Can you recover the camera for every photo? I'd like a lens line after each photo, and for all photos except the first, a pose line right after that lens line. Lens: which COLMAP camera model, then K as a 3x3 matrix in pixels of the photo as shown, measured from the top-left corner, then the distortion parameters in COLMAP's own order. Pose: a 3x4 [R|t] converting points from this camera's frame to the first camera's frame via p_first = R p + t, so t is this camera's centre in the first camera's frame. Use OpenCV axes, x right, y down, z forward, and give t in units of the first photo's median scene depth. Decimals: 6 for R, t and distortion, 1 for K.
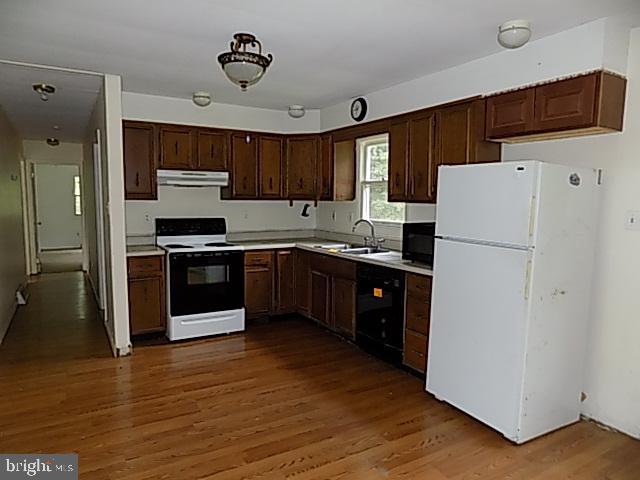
lens RADIAL K [[438.9, 0, 324.3], [0, 438.9, 240.6], [0, 0, 1]] dist [-0.023167, 0.001439]
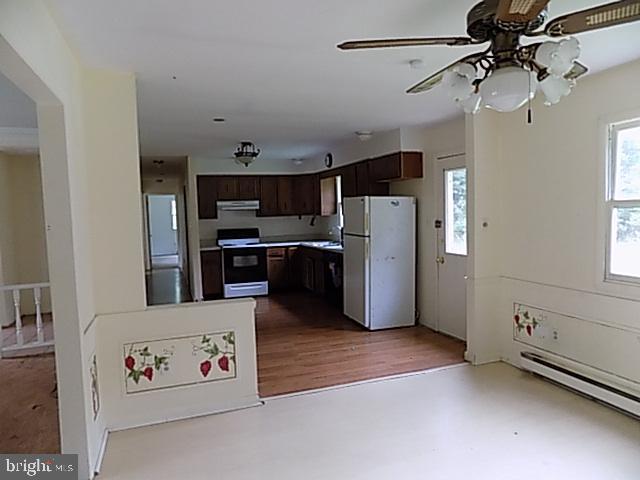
lens RADIAL K [[438.9, 0, 324.3], [0, 438.9, 240.6], [0, 0, 1]] dist [-0.023167, 0.001439]
pose [[0.982754, -0.026899, -0.182951, 0.343954], [0.022734, 0.999433, -0.024825, 0.045596], [0.183515, 0.020238, 0.982808, -0.619013]]
